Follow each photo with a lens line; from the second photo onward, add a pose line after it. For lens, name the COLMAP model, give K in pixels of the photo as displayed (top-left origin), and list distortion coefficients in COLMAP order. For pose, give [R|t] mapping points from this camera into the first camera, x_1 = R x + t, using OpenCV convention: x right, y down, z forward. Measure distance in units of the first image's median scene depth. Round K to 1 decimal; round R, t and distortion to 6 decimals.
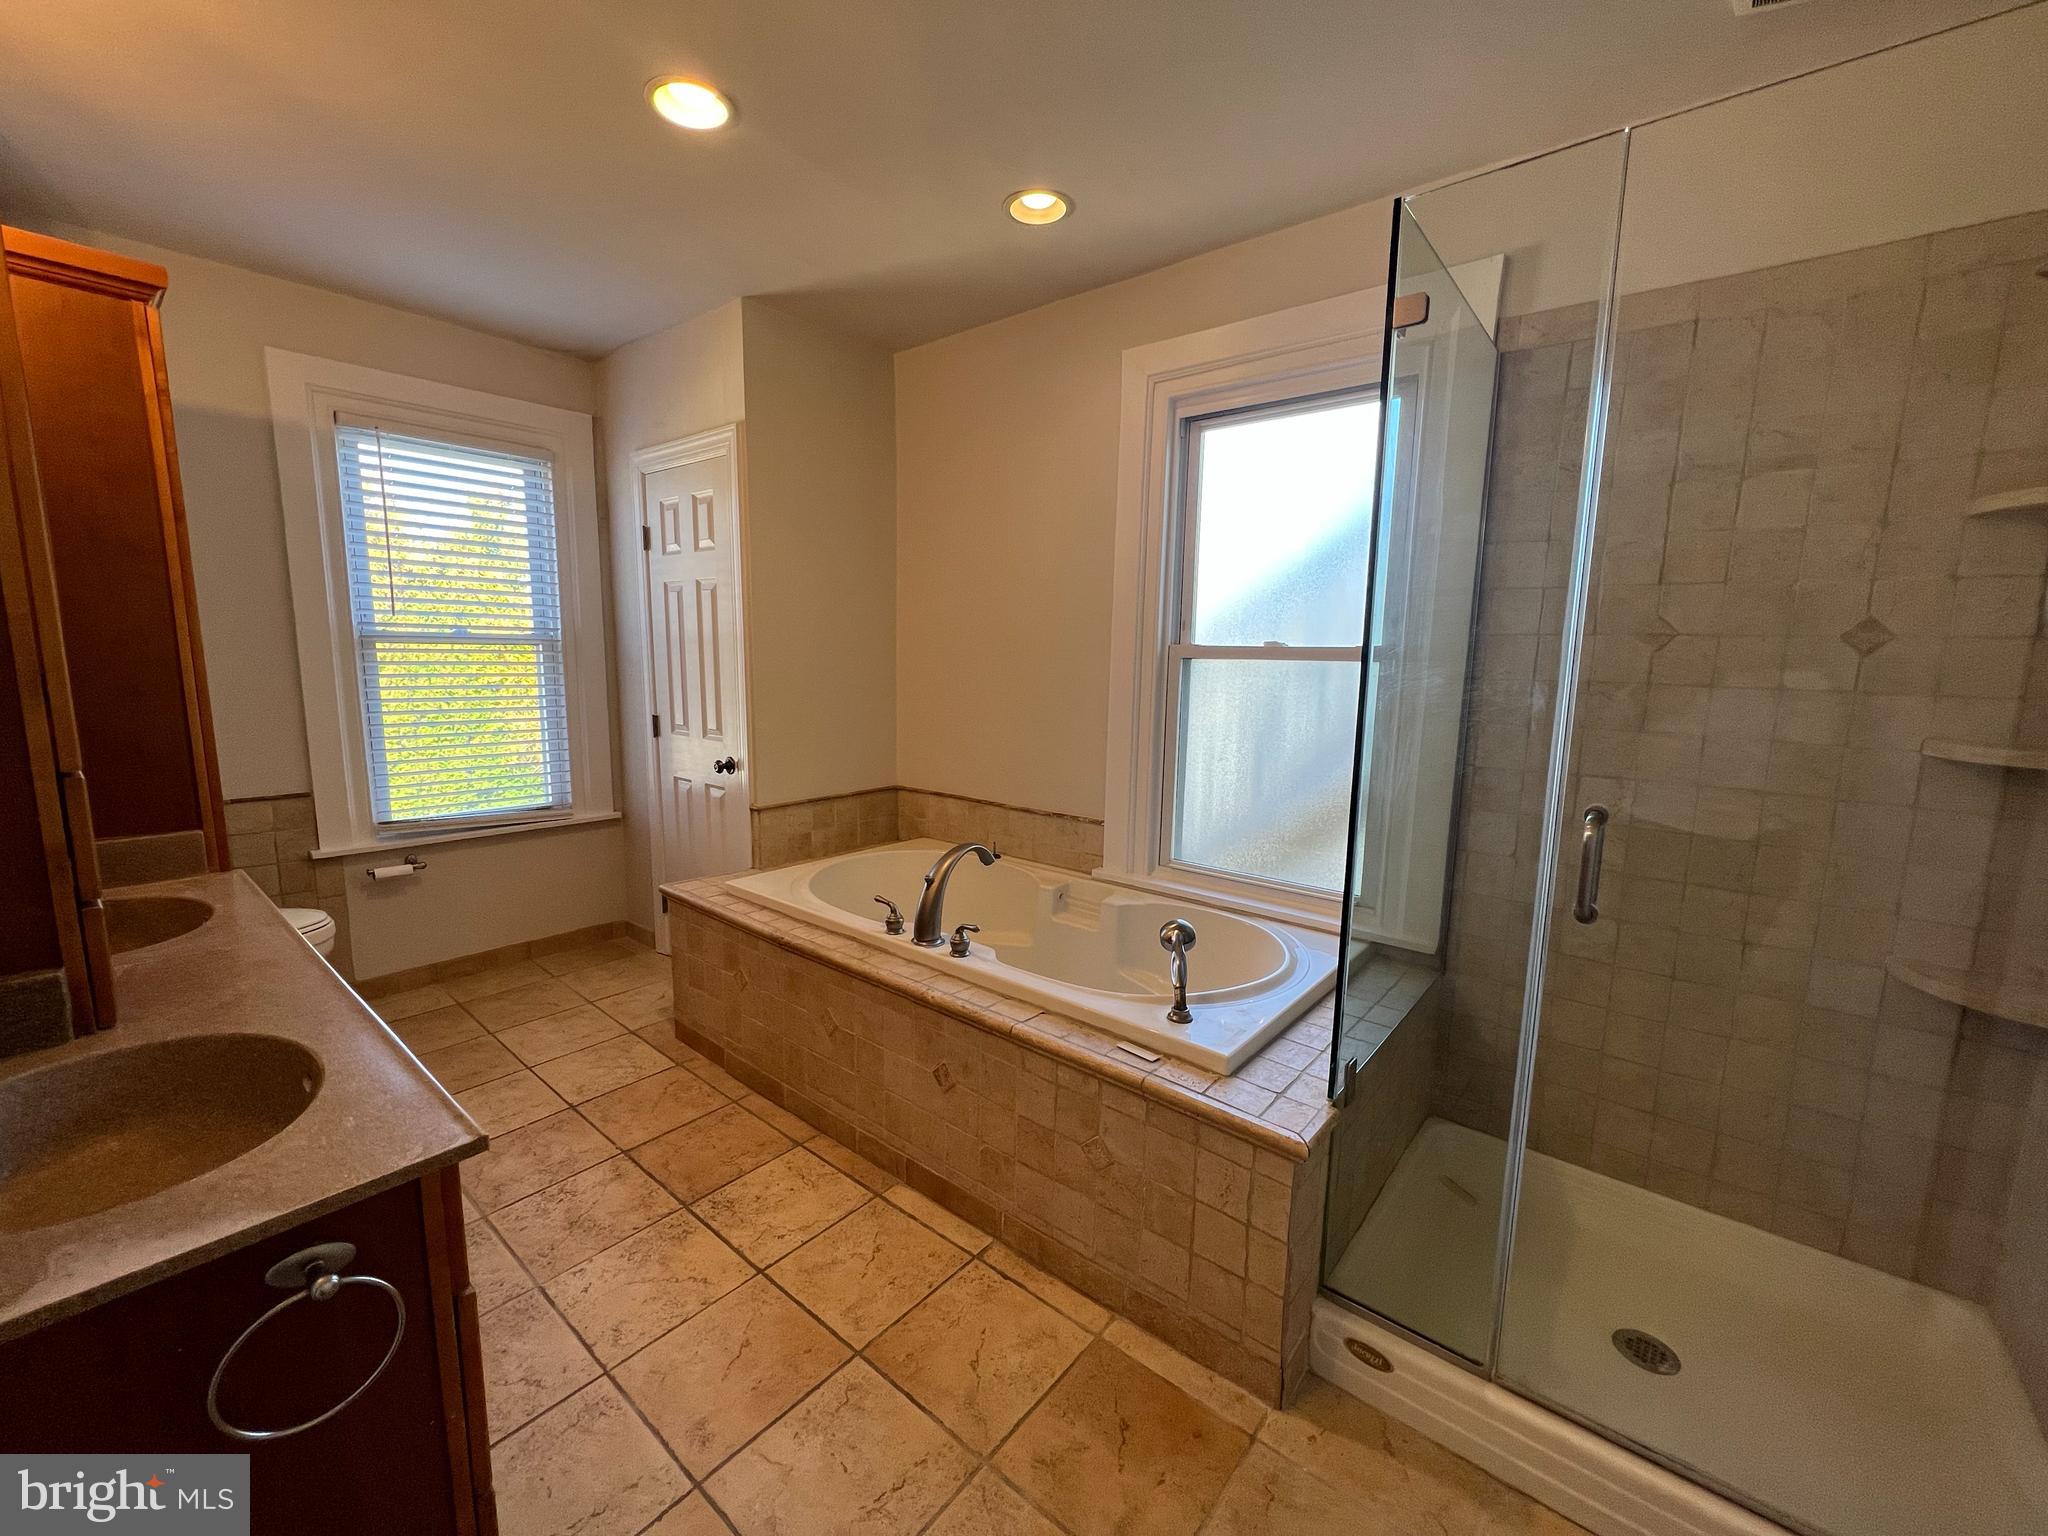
lens RADIAL K [[820.3, 0, 1026.0], [0, 820.3, 771.2], [0, 0, 1]] dist [-0.001683, 0.000032]
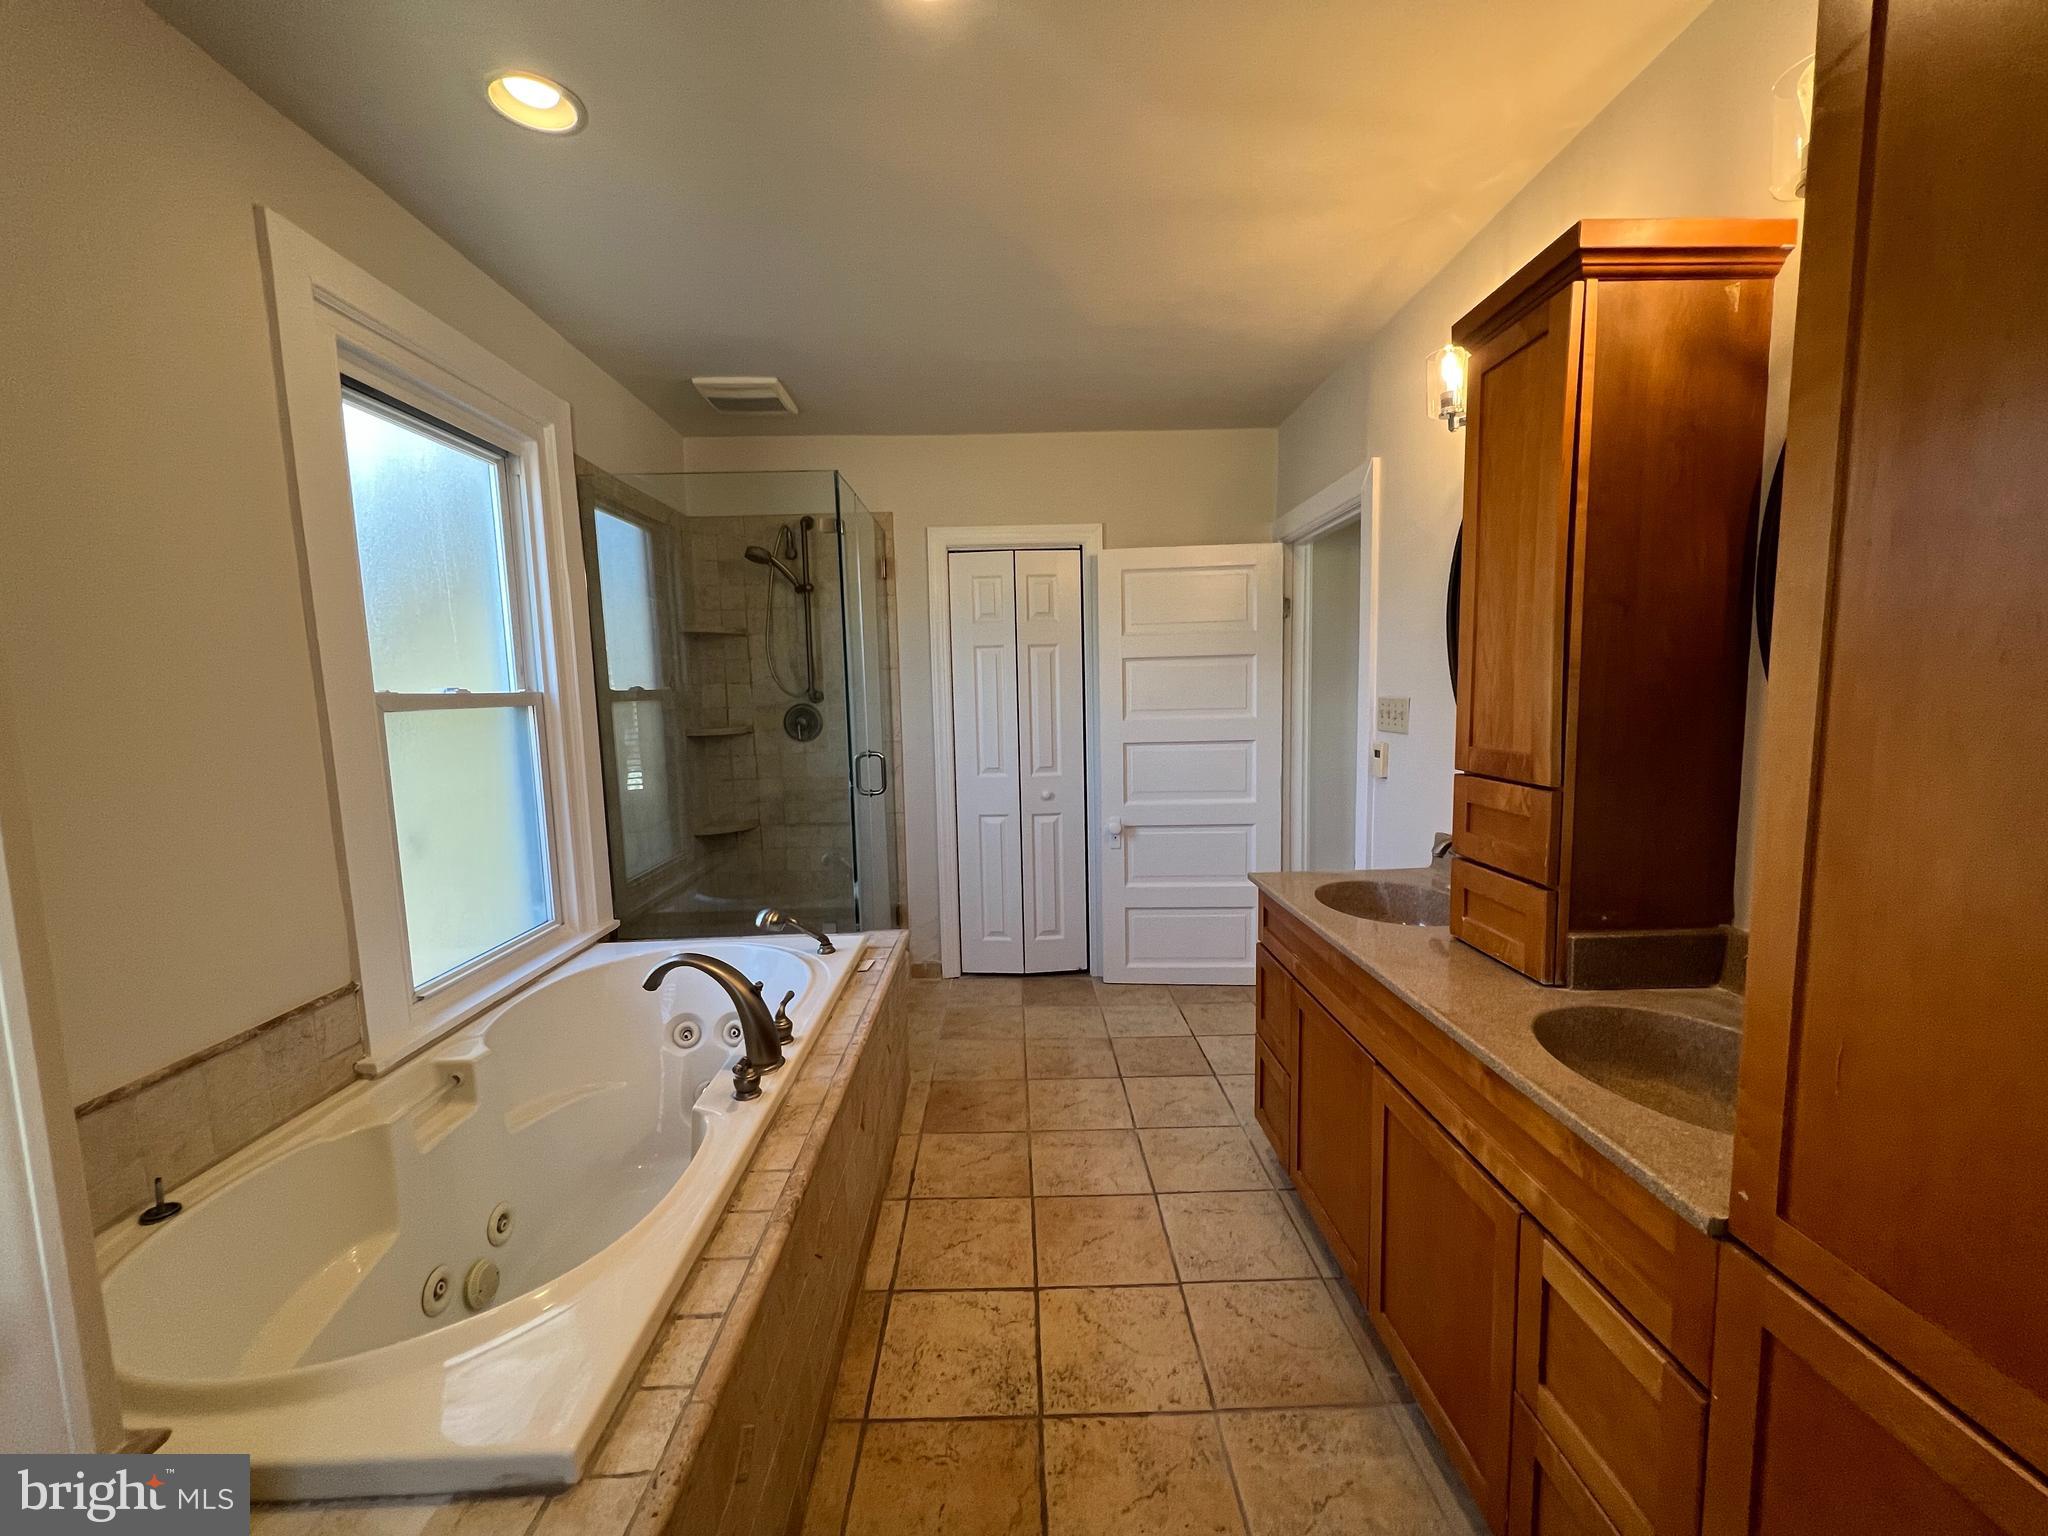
lens RADIAL K [[820.3, 0, 1026.0], [0, 820.3, 771.2], [0, 0, 1]] dist [-0.001683, 0.000032]
pose [[-0.652705, -0.079786, 0.753399, -0.981302], [0.118938, 0.971317, 0.205905, -0.229632], [-0.748218, 0.224003, -0.624494, 1.417272]]
